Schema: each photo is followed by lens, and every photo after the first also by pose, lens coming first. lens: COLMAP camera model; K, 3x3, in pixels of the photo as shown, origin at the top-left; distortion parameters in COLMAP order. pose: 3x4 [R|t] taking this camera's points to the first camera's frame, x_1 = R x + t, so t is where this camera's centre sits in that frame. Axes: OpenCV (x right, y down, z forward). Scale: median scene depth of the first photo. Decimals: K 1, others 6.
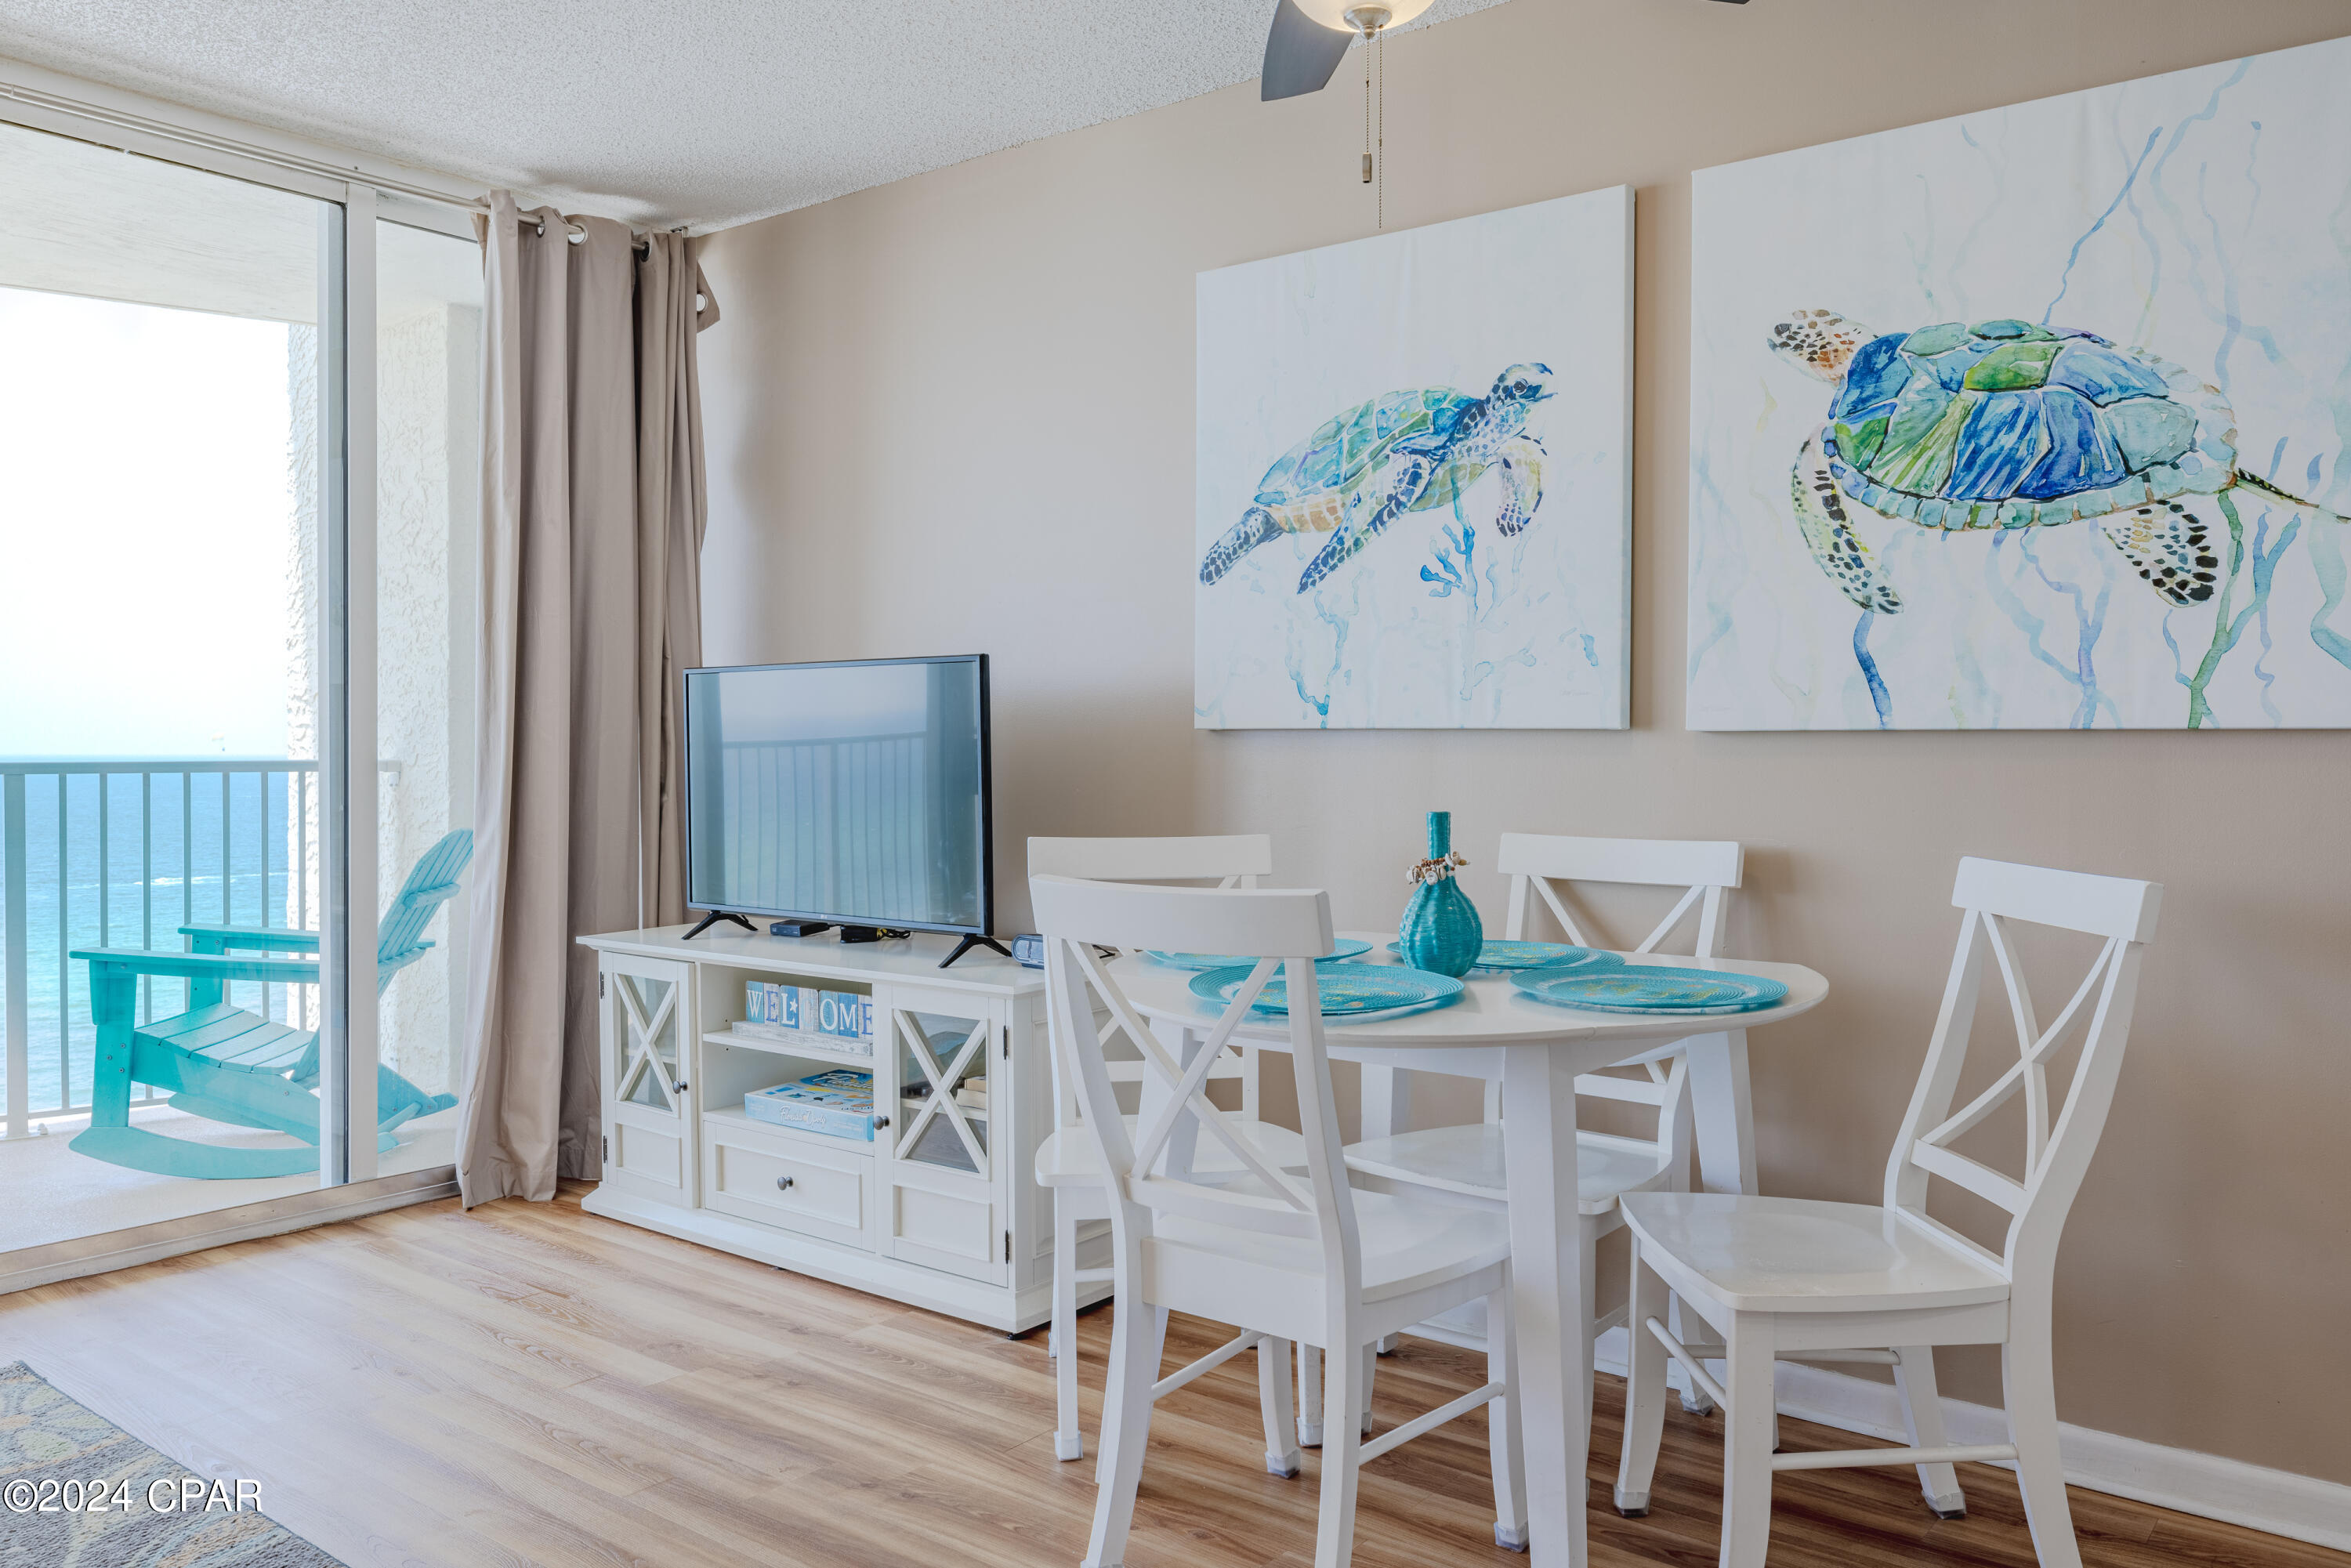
lens RADIAL K [[1753.3, 0, 1161.9], [0, 1753.3, 761.3], [0, 0, 1]] dist [-0.003091, 0.007406]
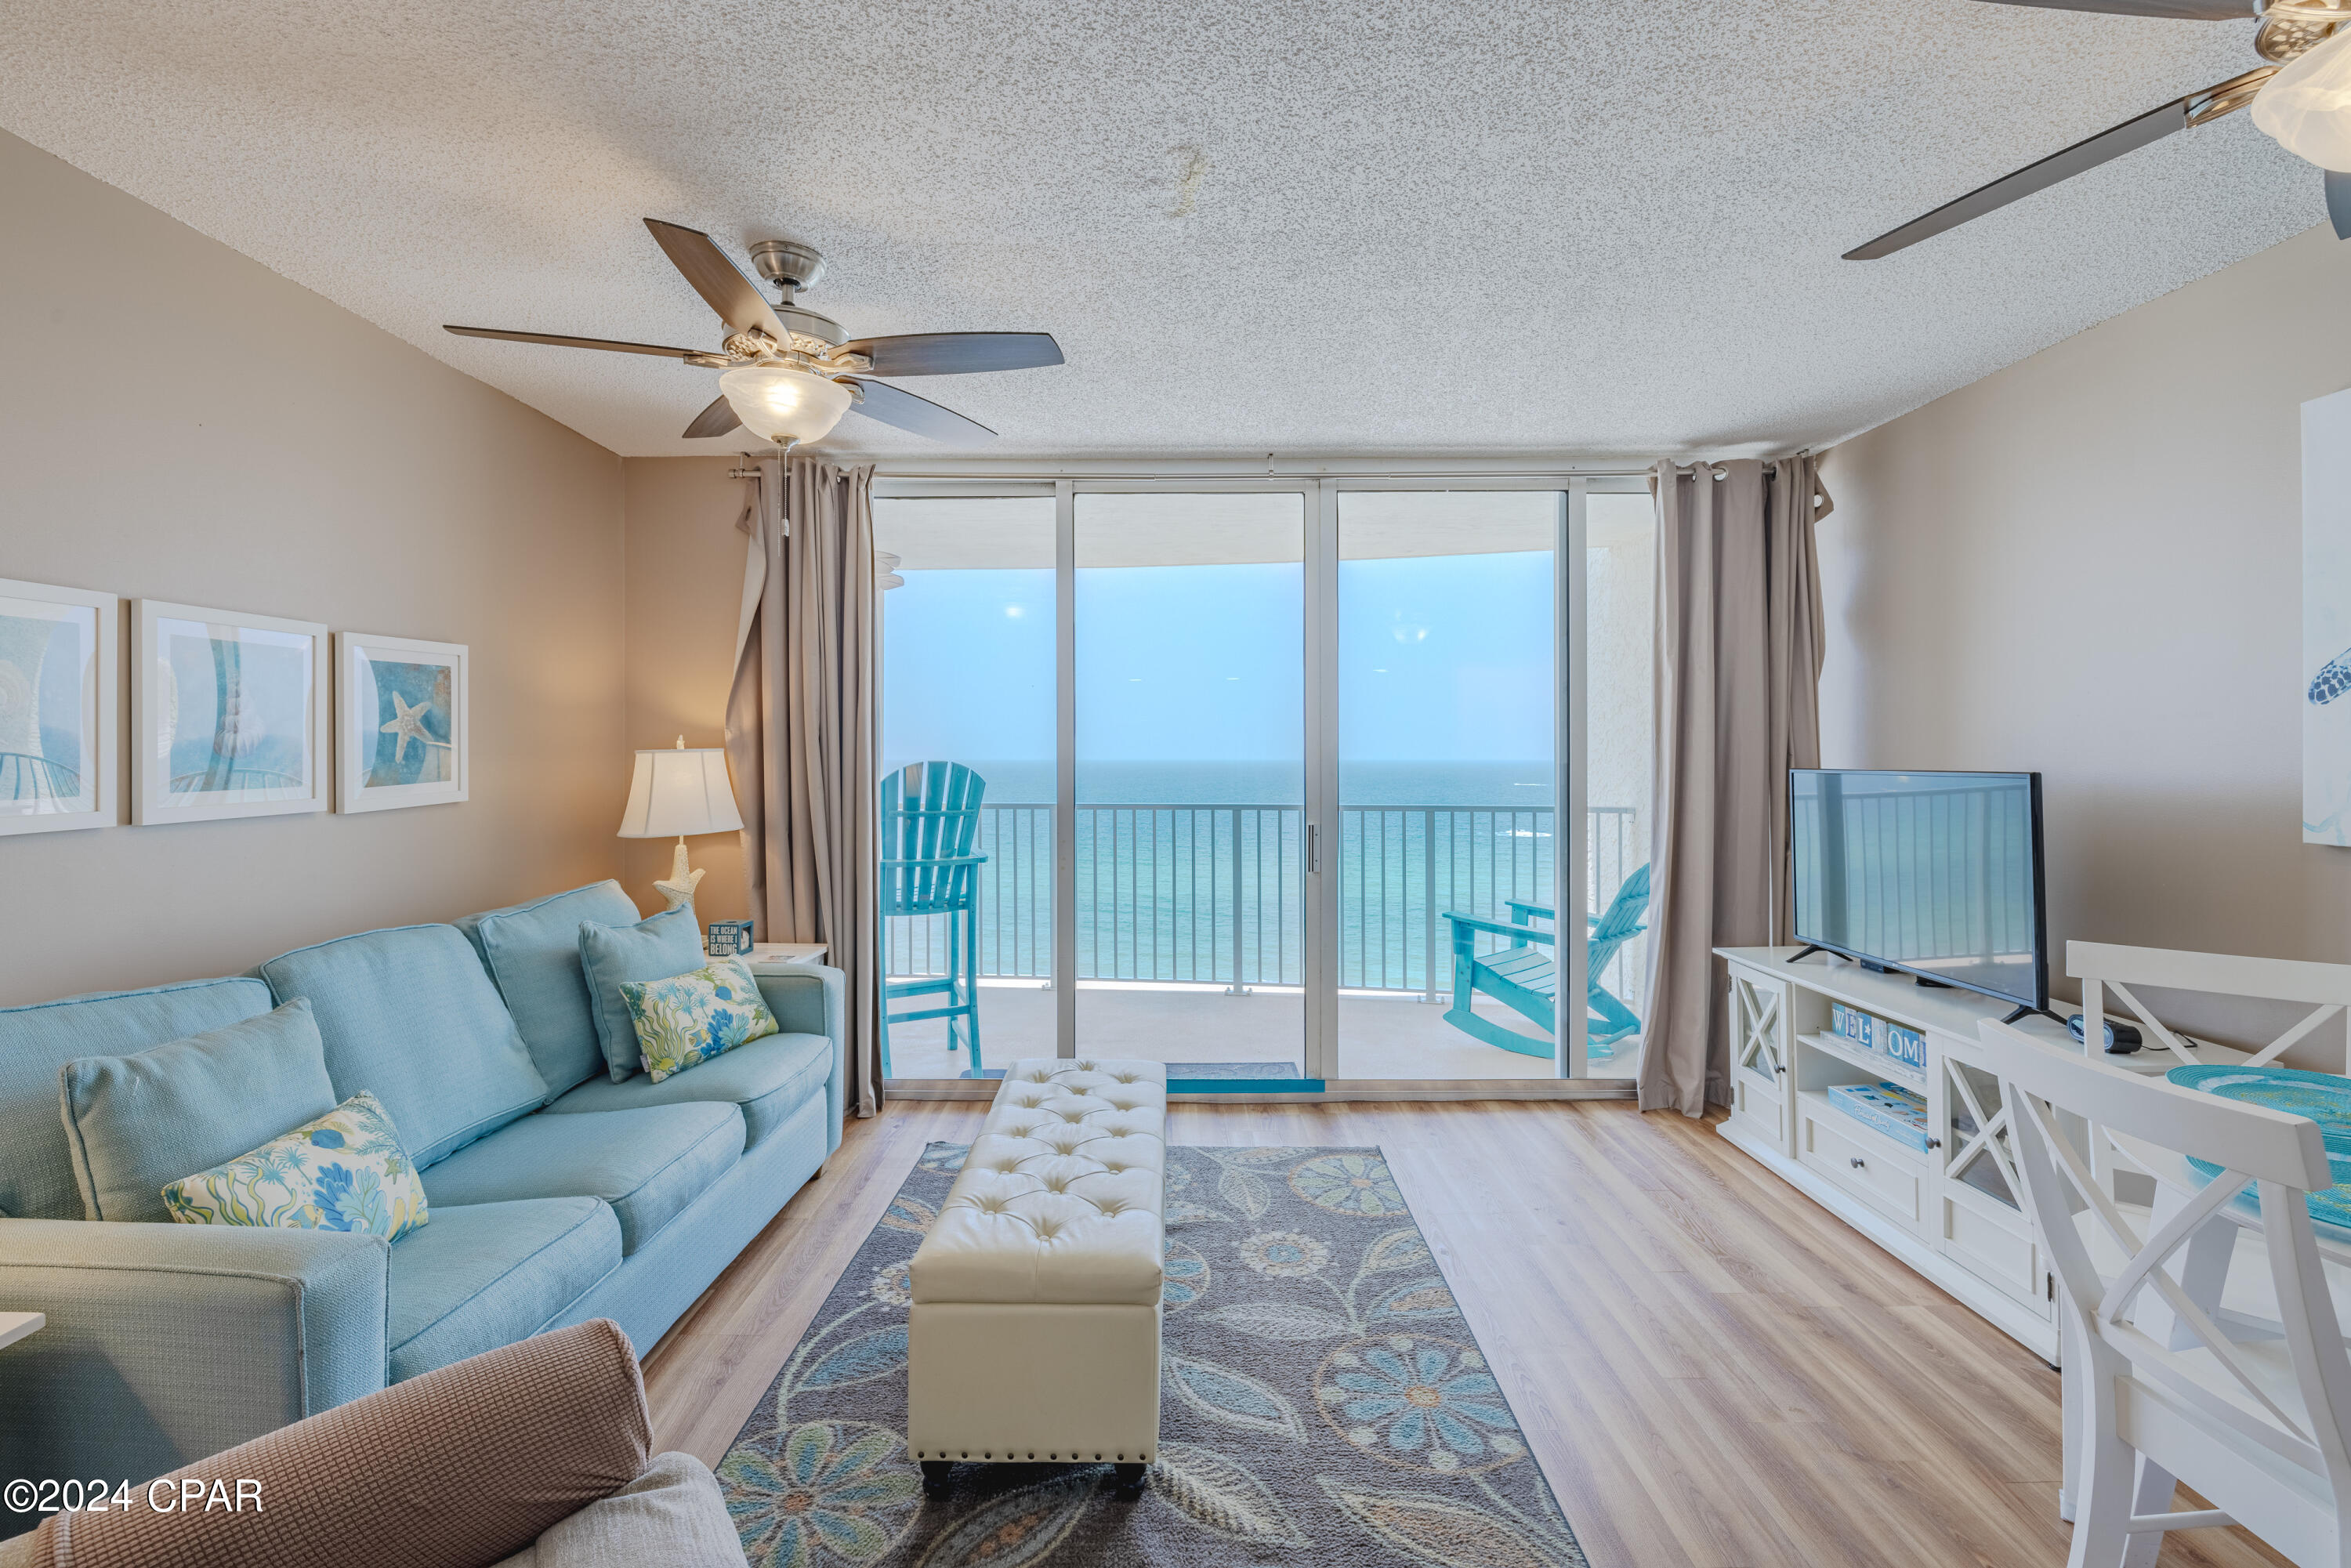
lens RADIAL K [[1036.6, 0, 1170.6], [0, 1036.6, 751.6], [0, 0, 1]] dist [-0.006218, 0.001107]
pose [[0.621643, -0.005677, -0.783280, 0.086372], [-0.004400, 0.999933, -0.010739, -0.068368], [0.783288, 0.010122, 0.621576, 0.110287]]
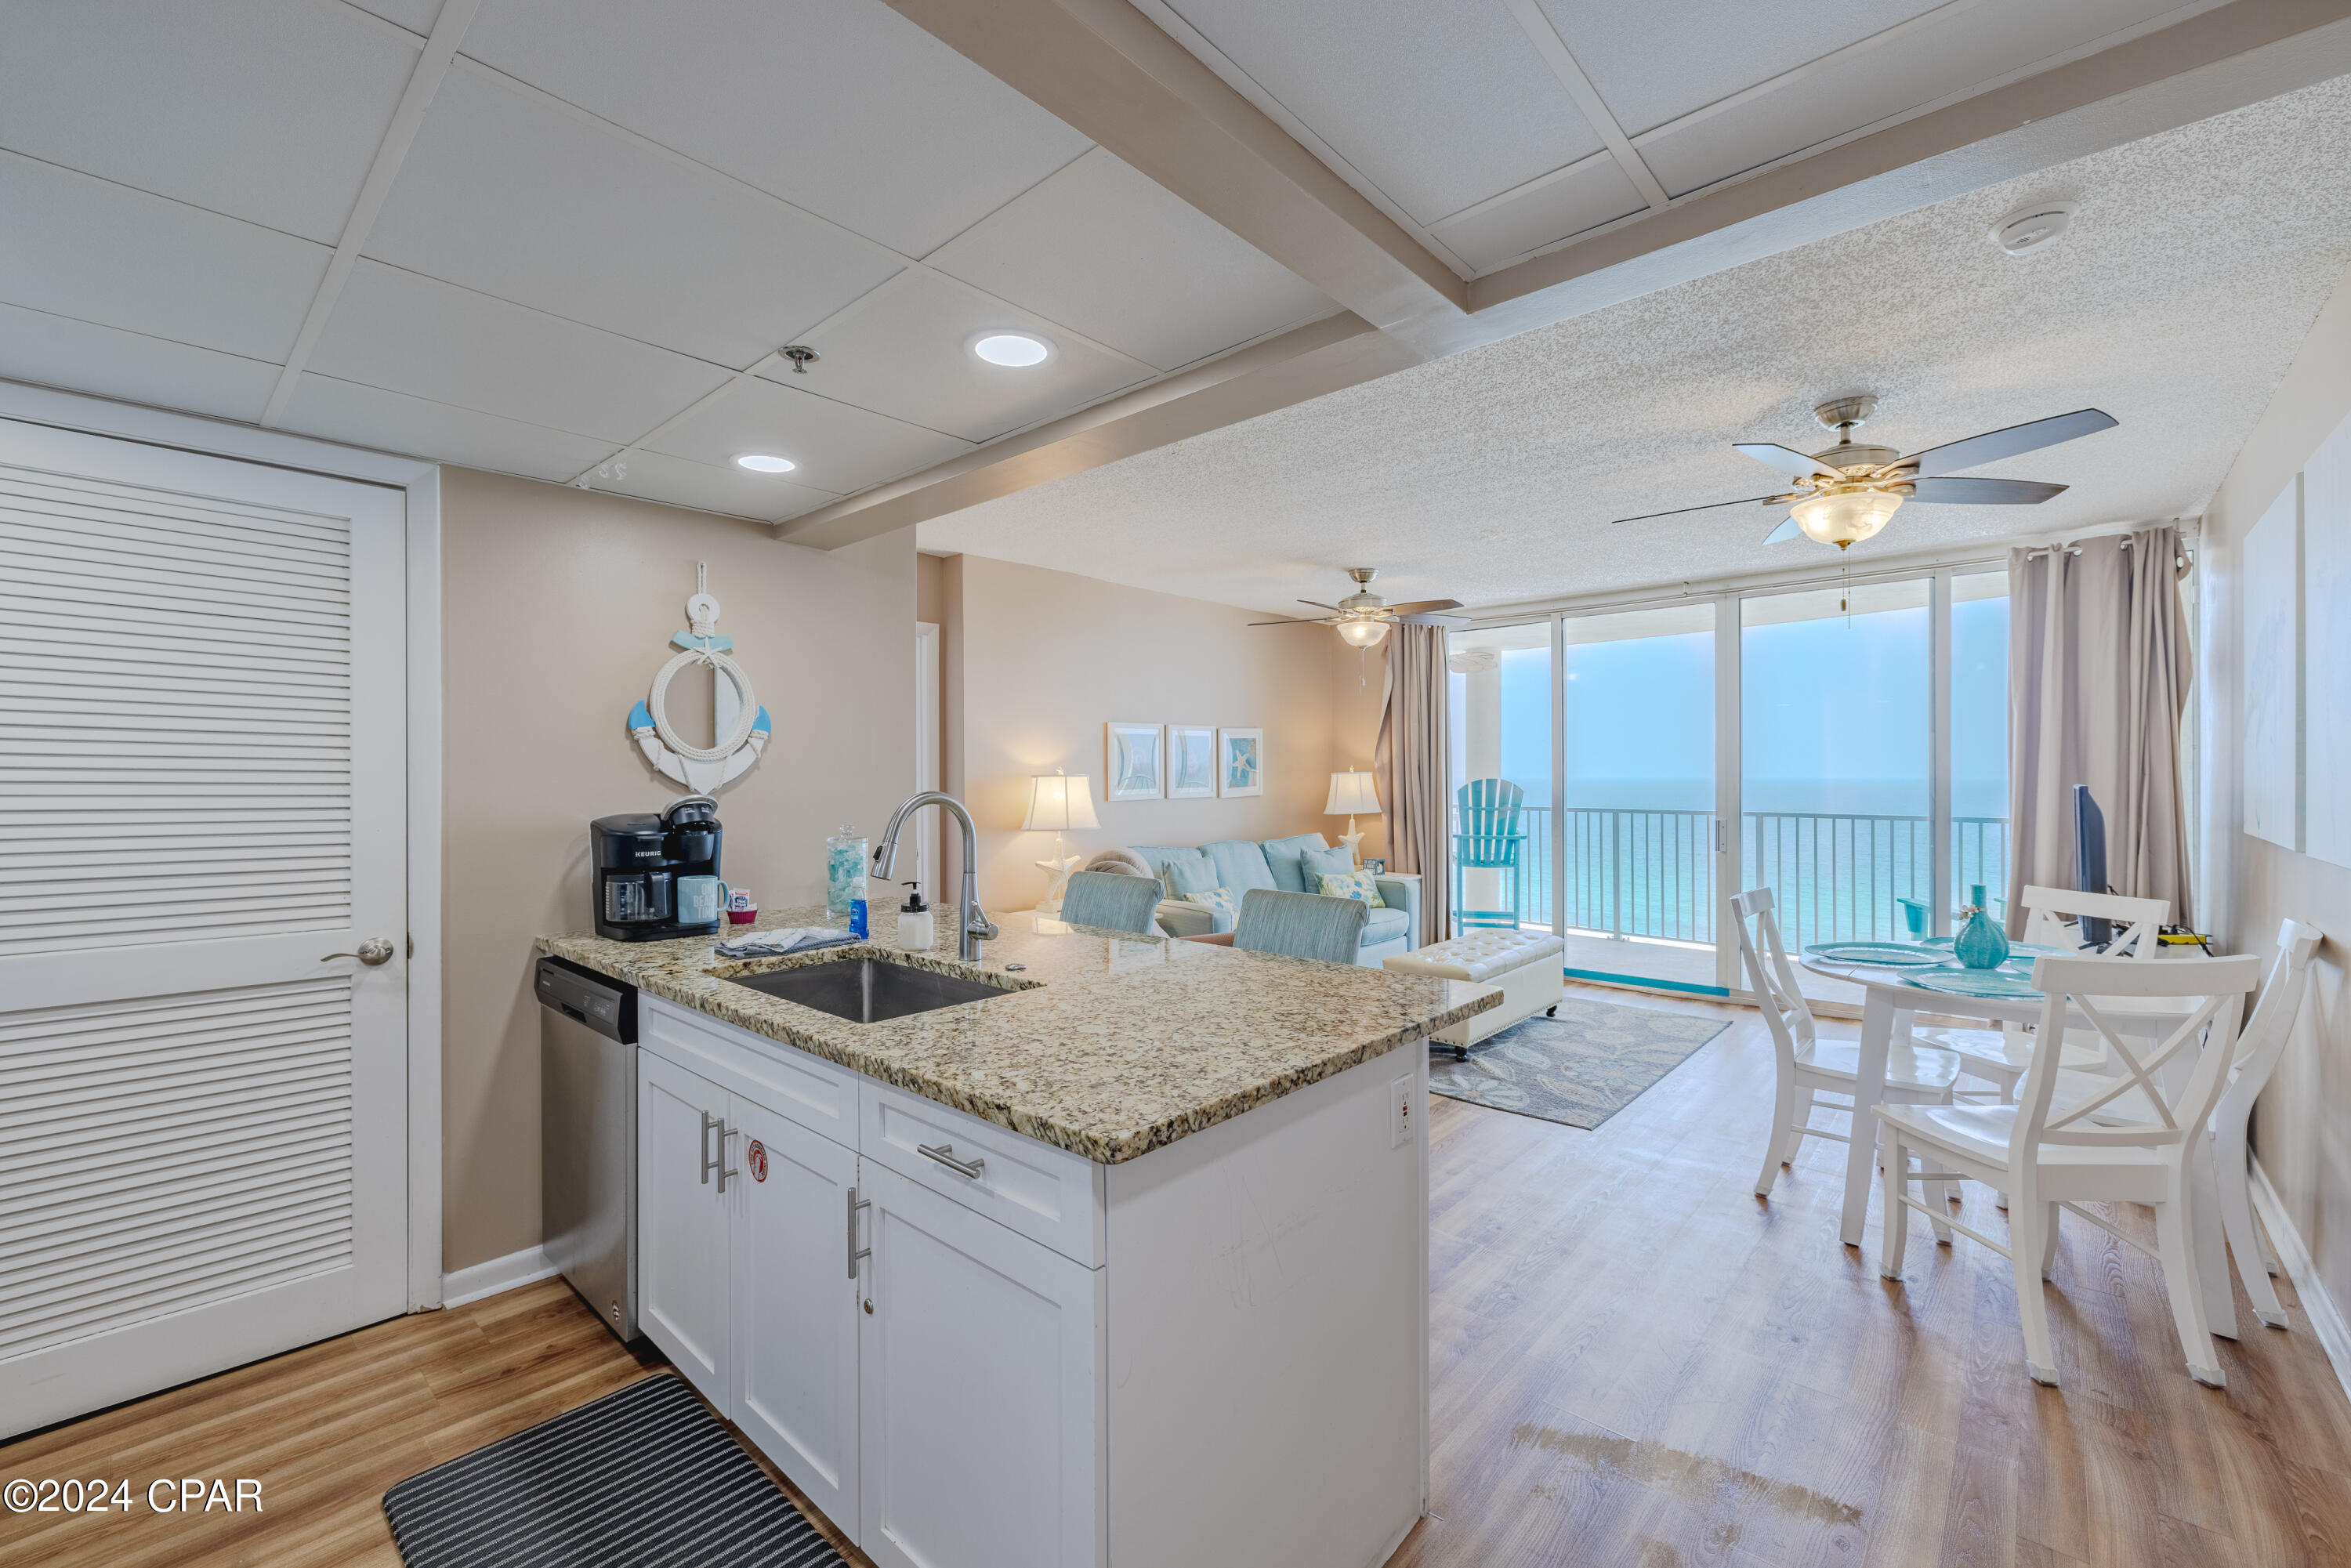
lens RADIAL K [[979.2, 0, 1164.2], [0, 979.2, 776.7], [0, 0, 1]] dist [0.000687, -0.000799]
pose [[-0.061934, -0.000321, -0.998080, 1.023245], [-0.005893, 0.999983, 0.000044, -0.068322], [0.998063, 0.005885, -0.061934, 0.113485]]
